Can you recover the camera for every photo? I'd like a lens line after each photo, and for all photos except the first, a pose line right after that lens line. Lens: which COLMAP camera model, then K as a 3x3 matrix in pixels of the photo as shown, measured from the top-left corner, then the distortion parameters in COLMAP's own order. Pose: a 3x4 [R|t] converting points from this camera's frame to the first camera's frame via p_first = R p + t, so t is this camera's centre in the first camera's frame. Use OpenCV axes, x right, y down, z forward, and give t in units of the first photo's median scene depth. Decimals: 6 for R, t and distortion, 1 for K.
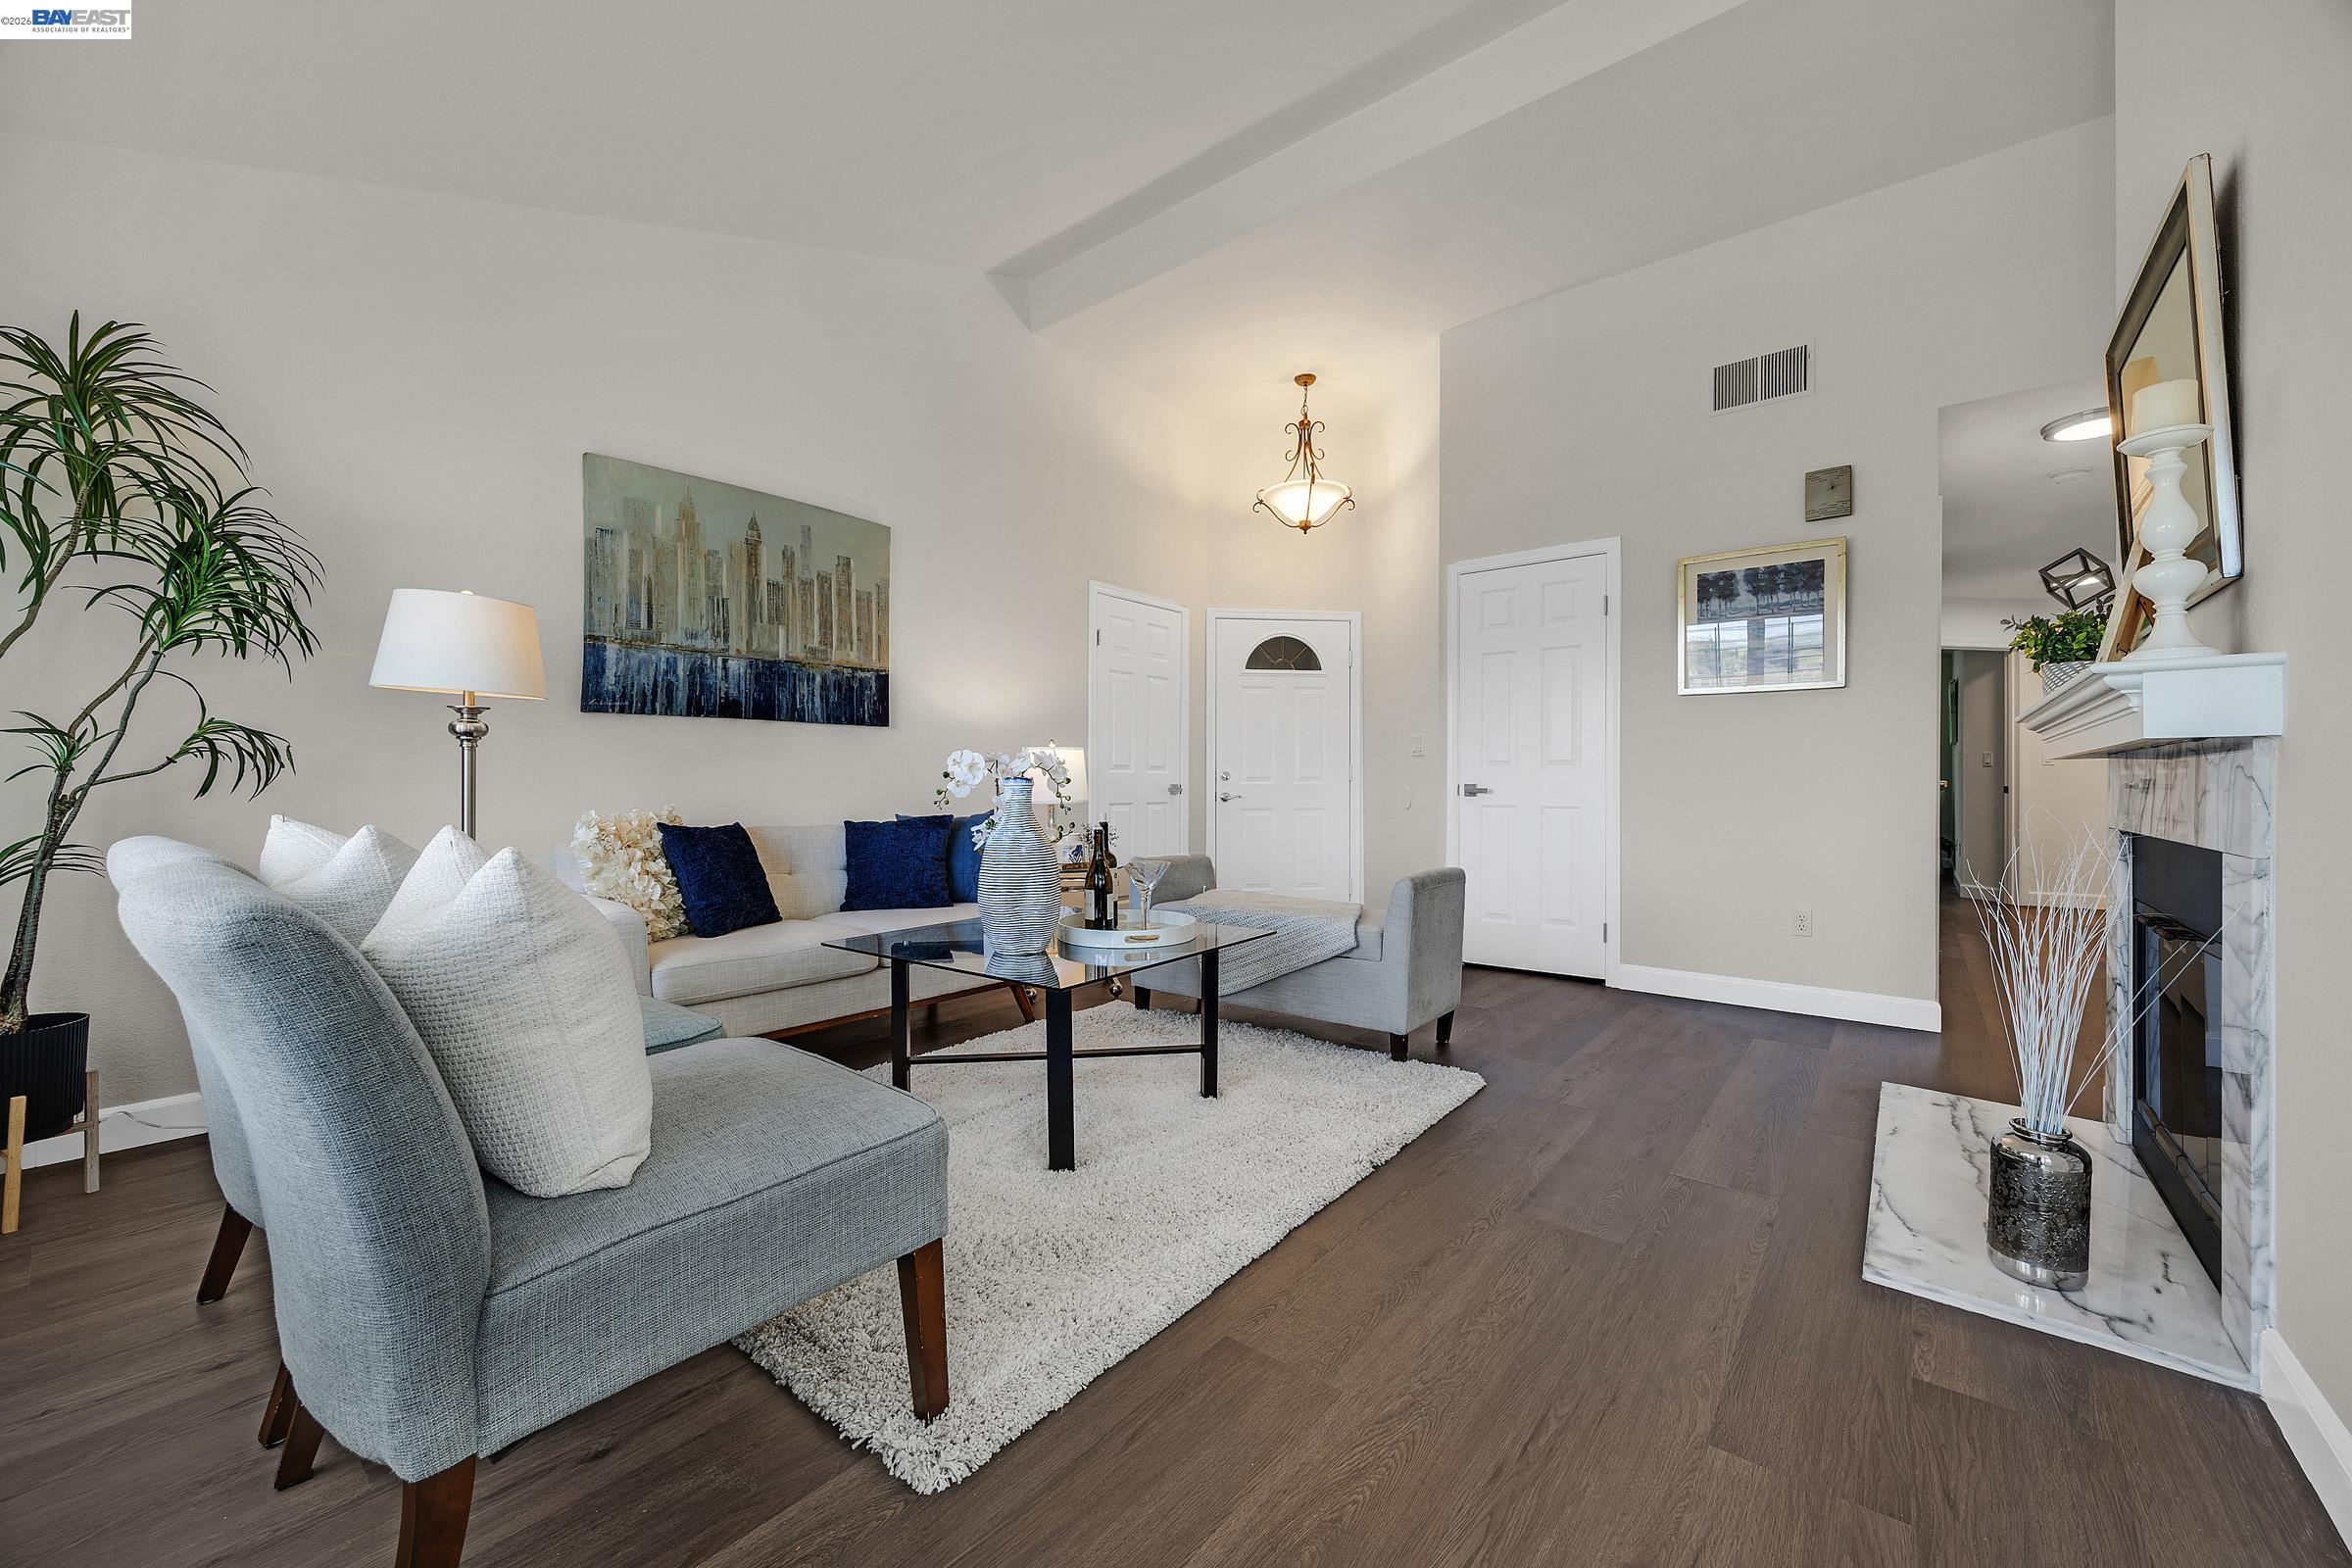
lens RADIAL K [[904.4, 0, 1177.2], [0, 904.4, 771.8], [0, 0, 1]] dist [-0.005314, 0.000071]
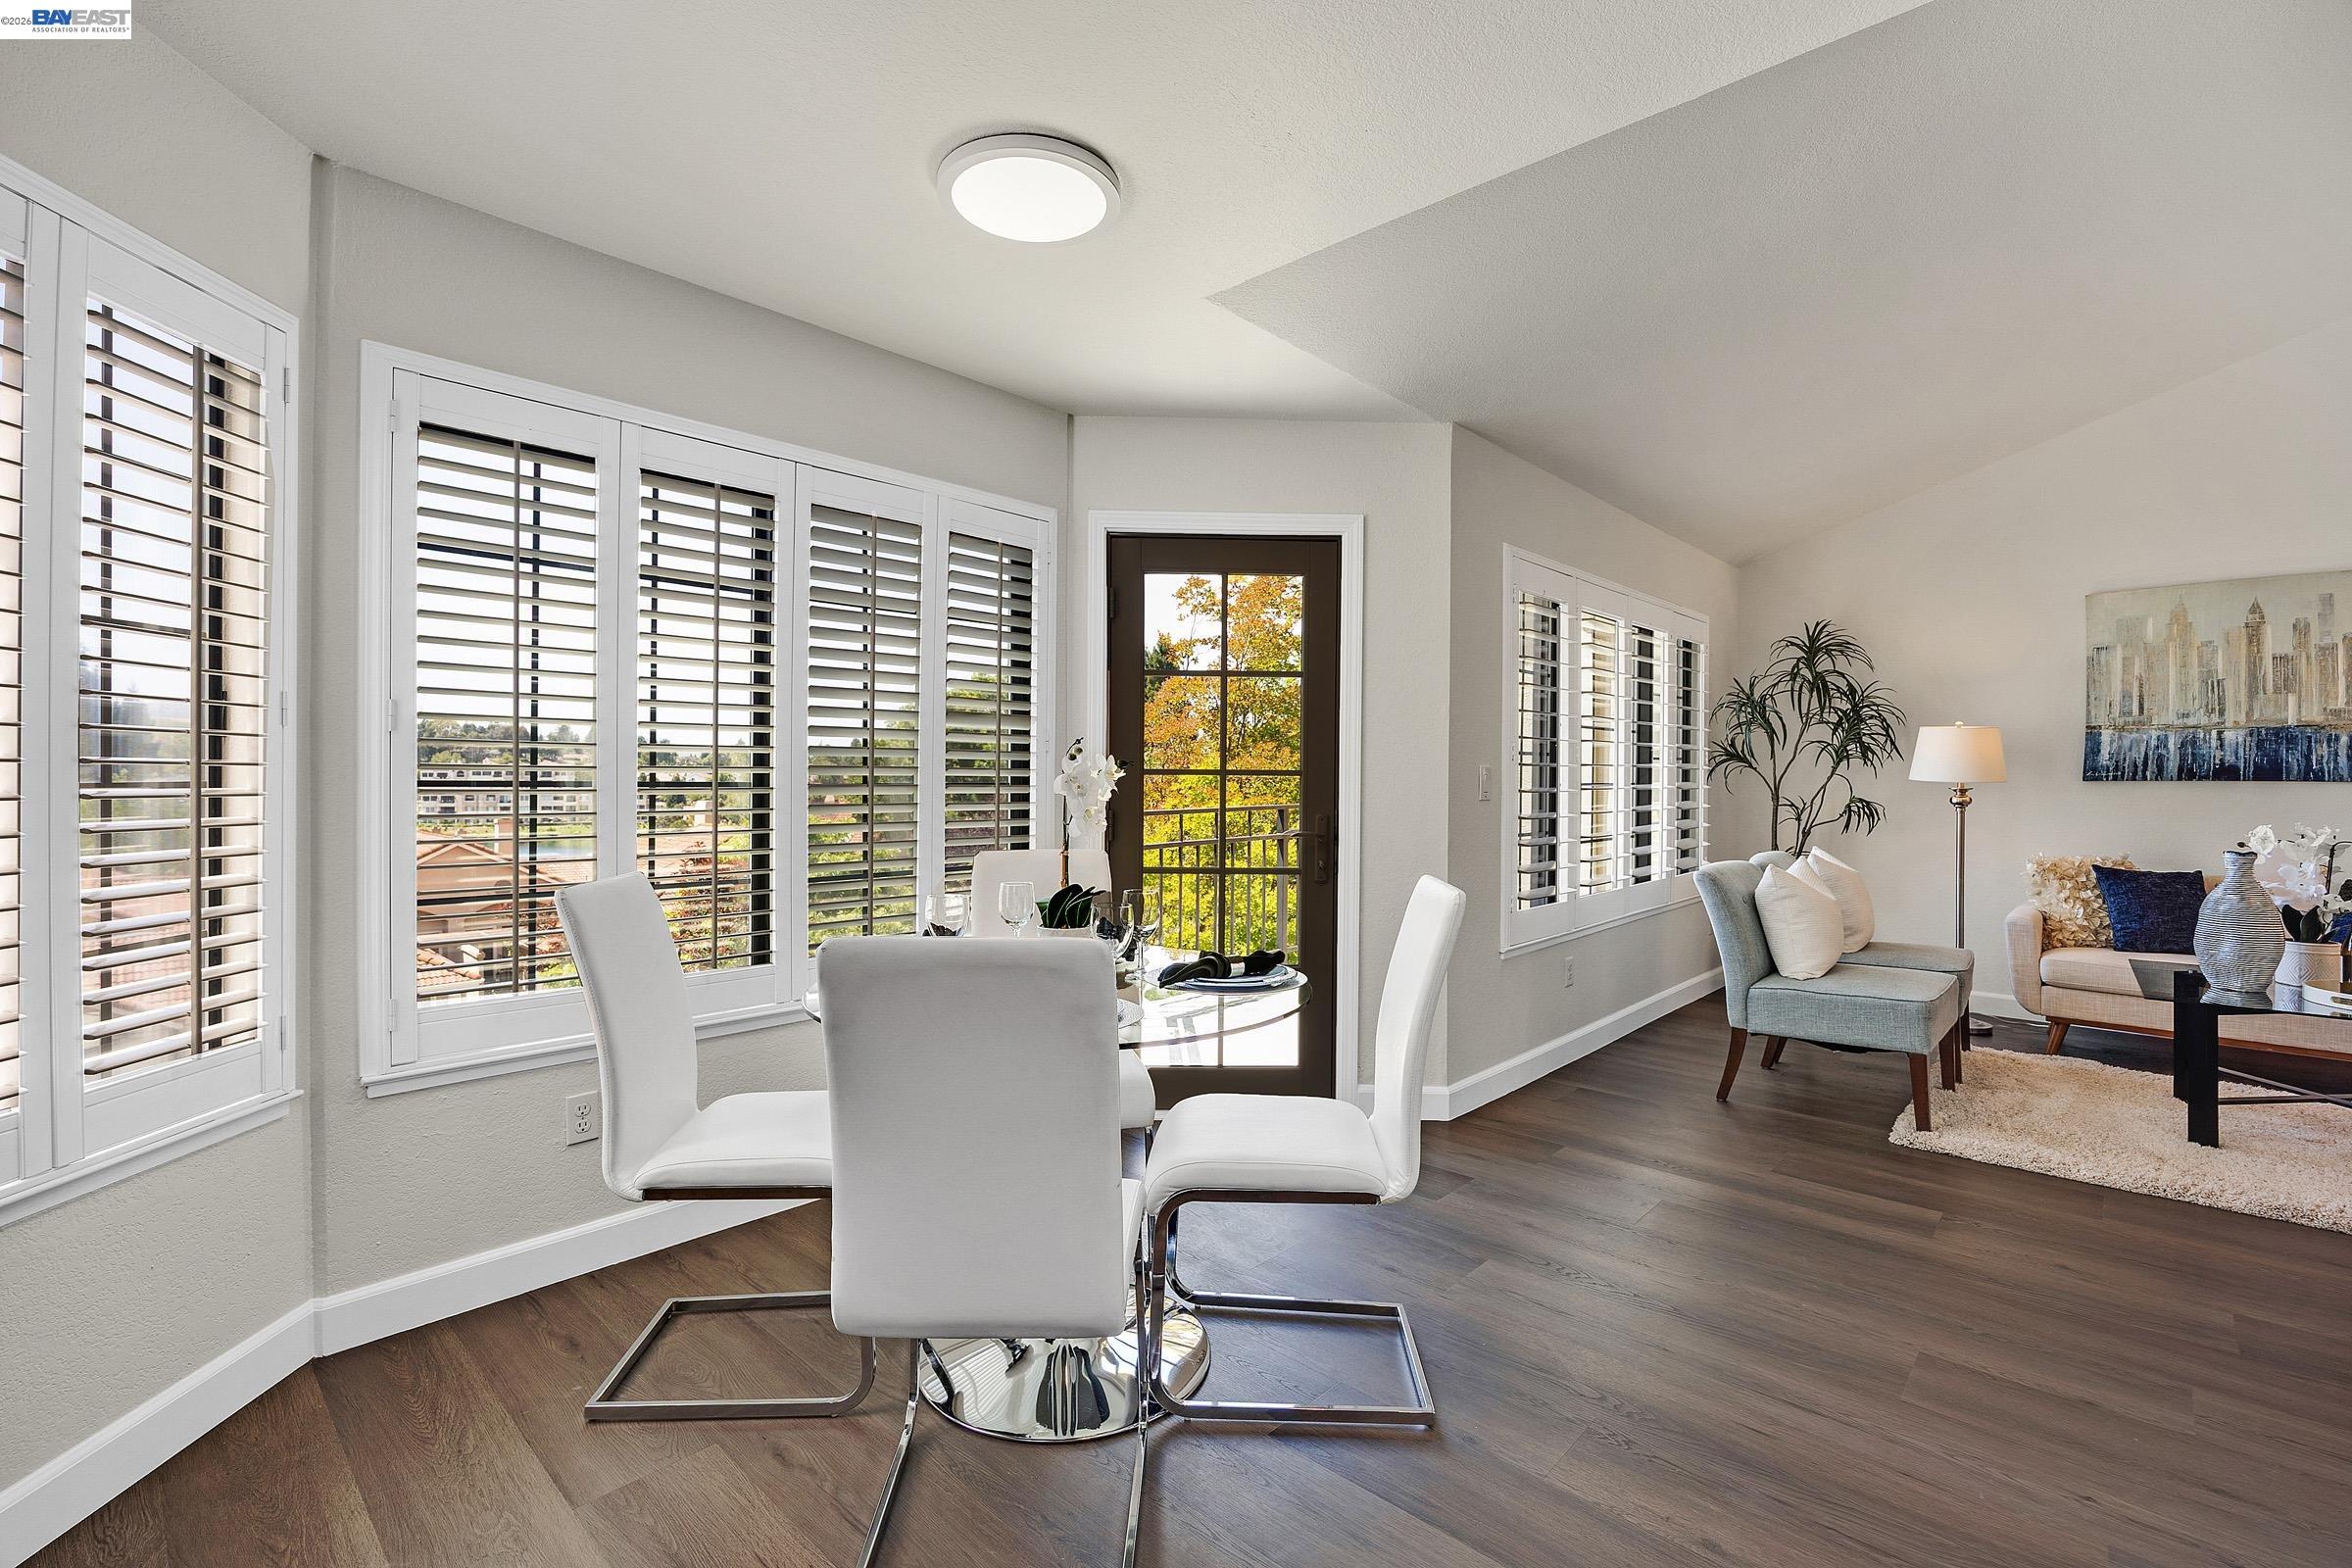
lens RADIAL K [[1020.6, 0, 1178.3], [0, 1020.6, 781.1], [0, 0, 1]] dist [-0.012098, -0.000359]
pose [[-0.072544, 0.004244, -0.997356, 0.940891], [0.006238, 0.999973, 0.003801, -0.075825], [0.997346, -0.005946, -0.072569, -0.269513]]
